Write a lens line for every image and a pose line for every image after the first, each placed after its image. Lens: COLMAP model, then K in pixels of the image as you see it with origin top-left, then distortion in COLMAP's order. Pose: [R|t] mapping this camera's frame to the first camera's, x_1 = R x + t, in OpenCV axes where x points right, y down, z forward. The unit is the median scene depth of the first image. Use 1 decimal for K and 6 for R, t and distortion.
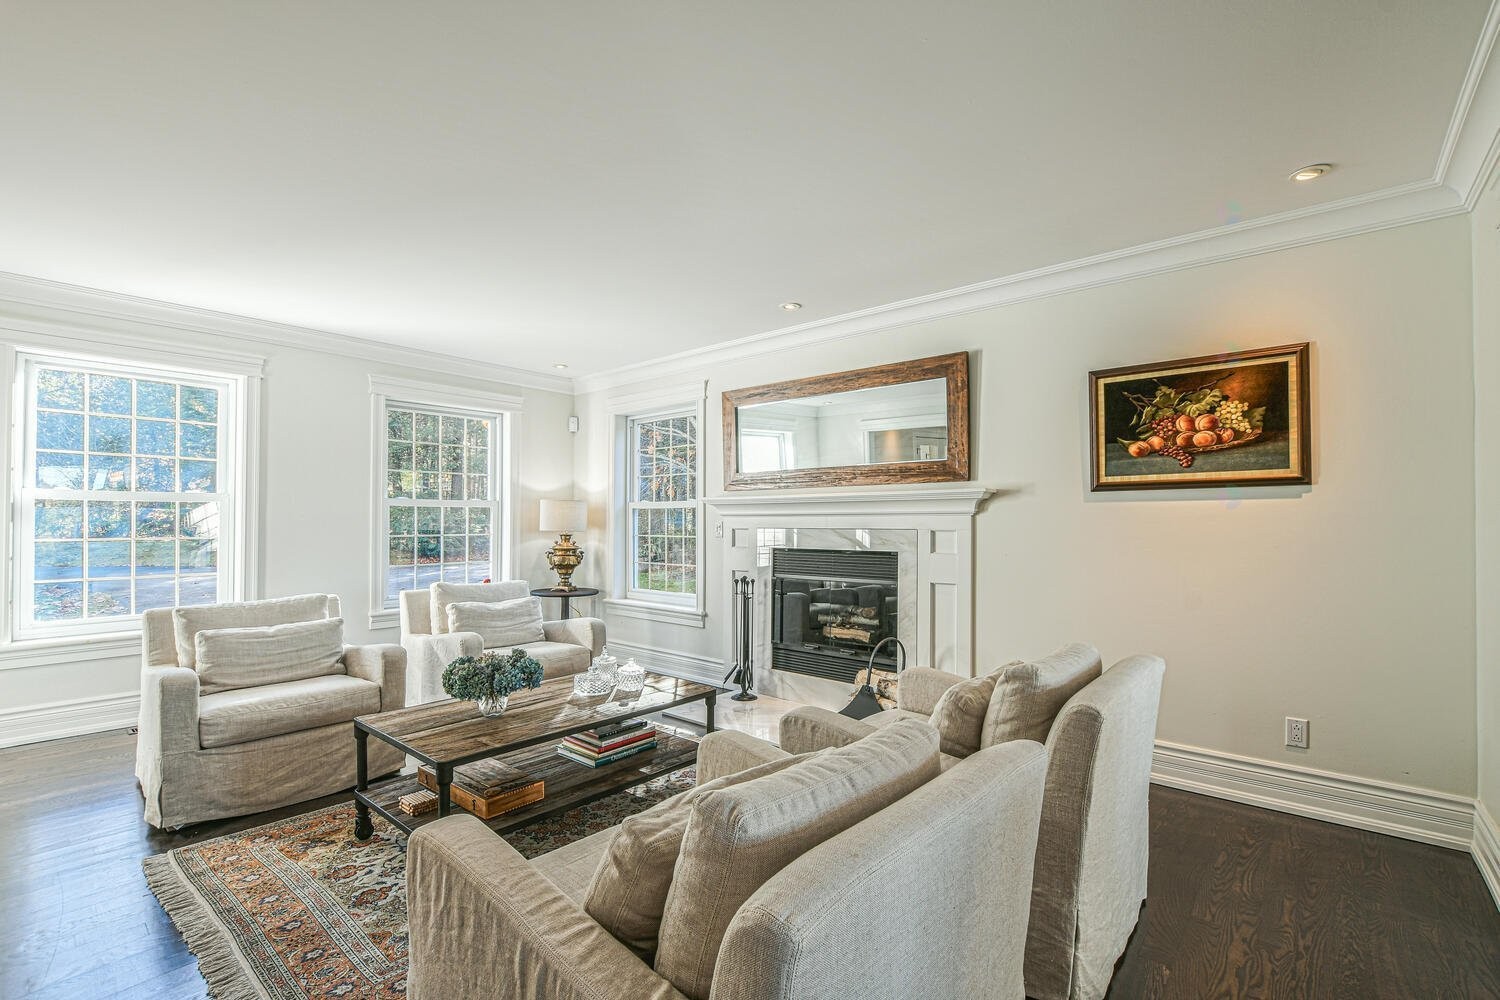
lens RADIAL K [[683.7, 0, 762.9], [0, 683.7, 503.1], [0, 0, 1]] dist [-0.004826, -0.001767]
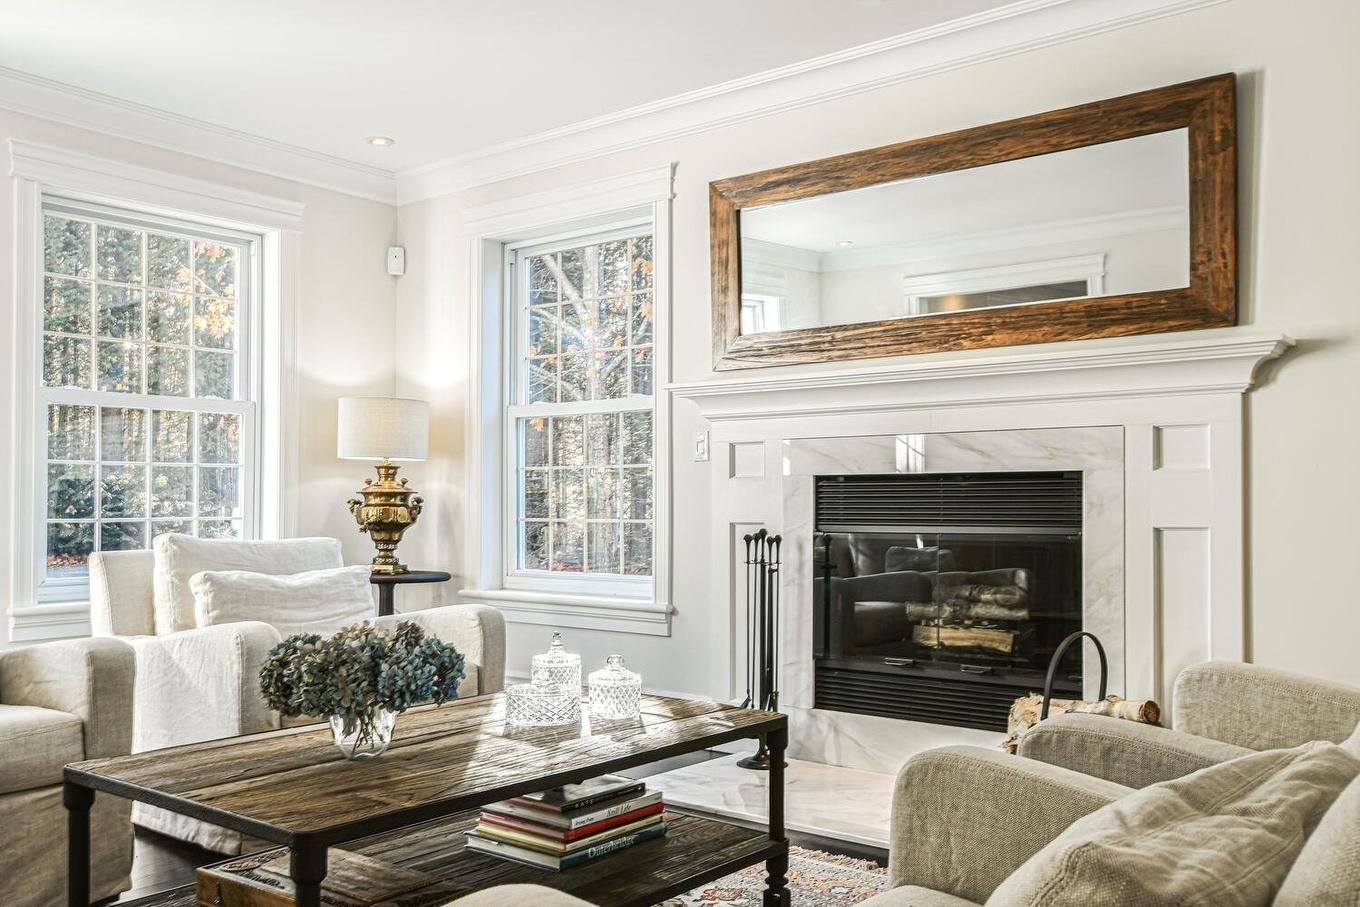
lens RADIAL K [[1131.6, 0, 578.4], [0, 1131.6, 534.5], [0, 0, 1]] dist [0.009732, 0.007348]
pose [[0.999078, 0.003206, 0.042821, -0.207427], [-0.002937, 0.999976, -0.006338, 0.119088], [-0.042840, 0.006206, 0.999063, 0.151365]]
